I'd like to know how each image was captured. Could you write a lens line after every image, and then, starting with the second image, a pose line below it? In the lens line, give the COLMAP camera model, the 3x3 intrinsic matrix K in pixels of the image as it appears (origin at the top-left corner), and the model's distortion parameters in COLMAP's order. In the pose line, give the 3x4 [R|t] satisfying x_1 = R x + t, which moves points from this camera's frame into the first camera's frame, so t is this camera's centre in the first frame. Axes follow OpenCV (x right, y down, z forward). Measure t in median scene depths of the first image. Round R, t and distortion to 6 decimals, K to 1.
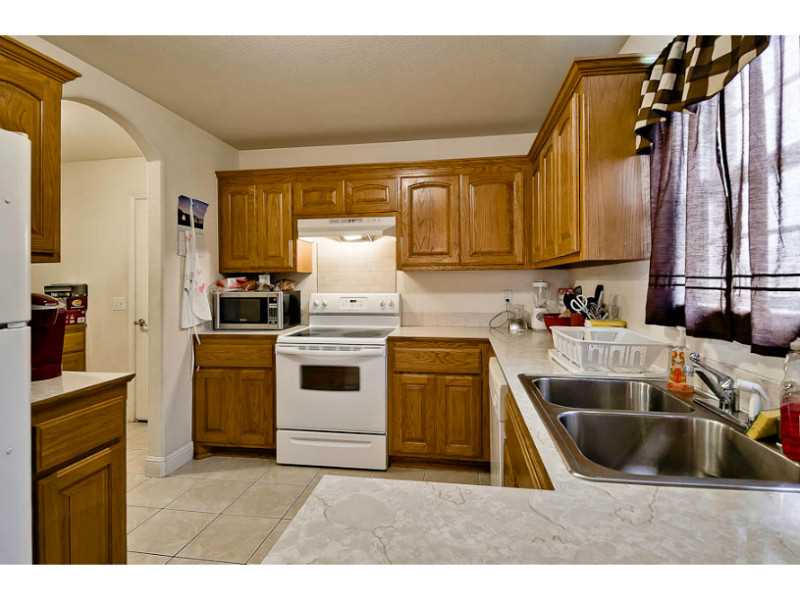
lens RADIAL K [[384.3, 0, 399.8], [0, 384.3, 284.8], [0, 0, 1]] dist [-0.002519, -0.000558]
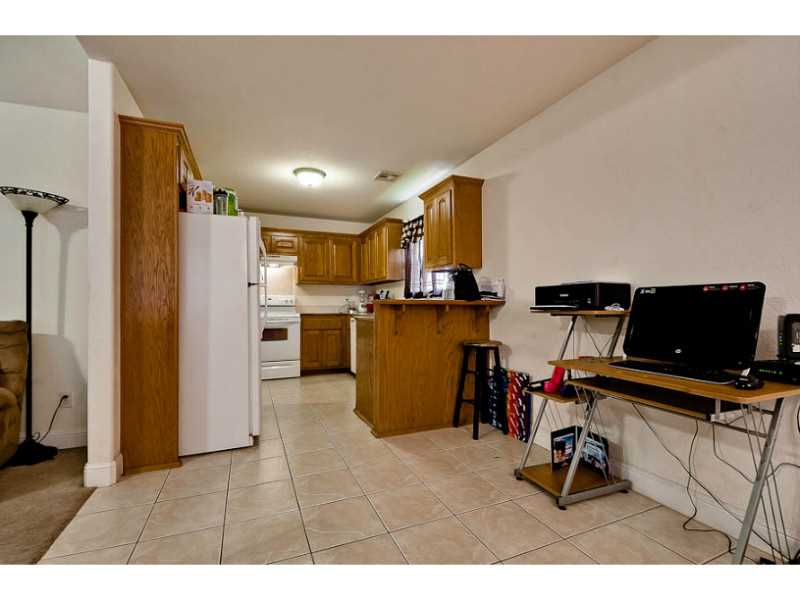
lens RADIAL K [[361.2, 0, 393.1], [0, 361.2, 306.2], [0, 0, 1]] dist [-0.001955, -0.000991]
pose [[0.846477, 0.004053, 0.532411, -0.662328], [0.000625, 0.999963, -0.008606, 0.110857], [-0.532426, 0.007617, 0.846443, -0.960990]]
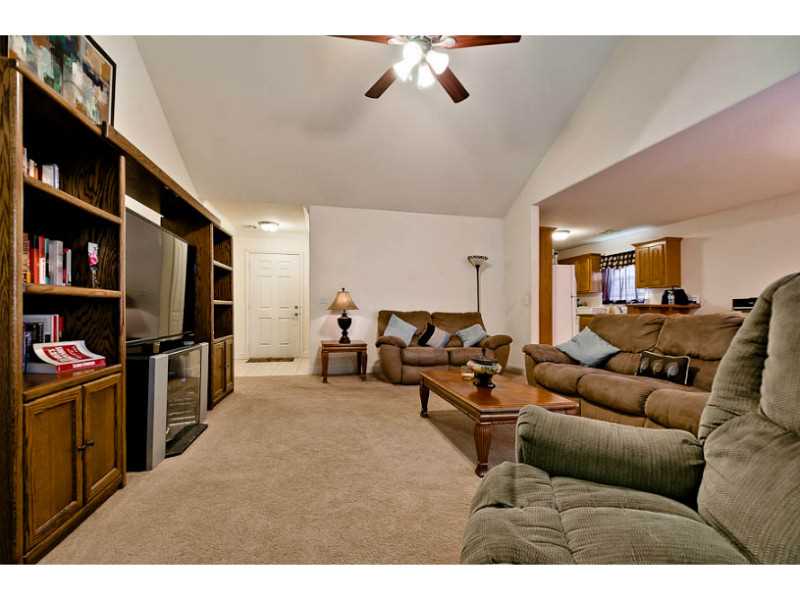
lens RADIAL K [[361.2, 0, 393.1], [0, 361.2, 306.2], [0, 0, 1]] dist [-0.001955, -0.000991]
pose [[0.928763, 0.021350, 0.370058, -2.279809], [-0.014122, 0.999653, -0.022232, 0.162519], [-0.370404, 0.015423, 0.928743, -1.500947]]
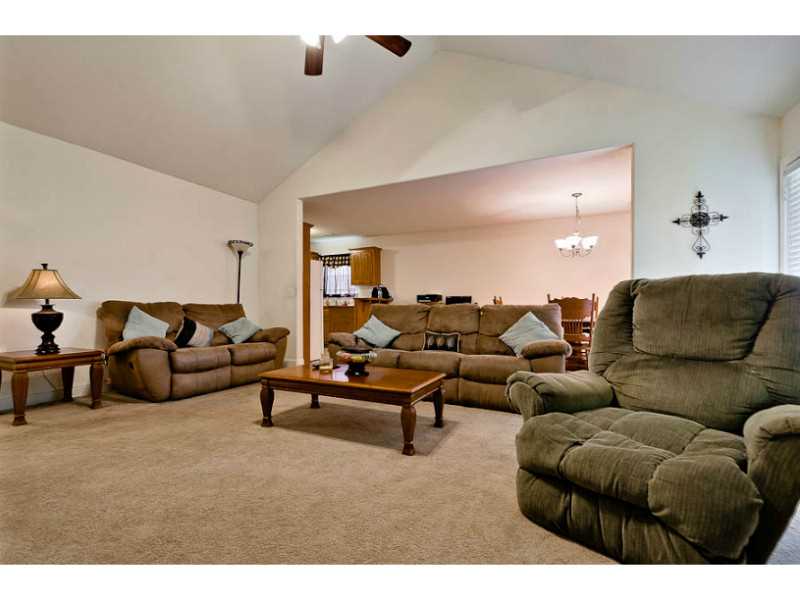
lens RADIAL K [[361.2, 0, 393.1], [0, 361.2, 306.2], [0, 0, 1]] dist [-0.001955, -0.000991]
pose [[0.271680, 0.012662, 0.962304, -2.659183], [-0.001061, 0.999917, -0.012858, 0.180422], [-0.962387, 0.002472, 0.271671, -0.977493]]
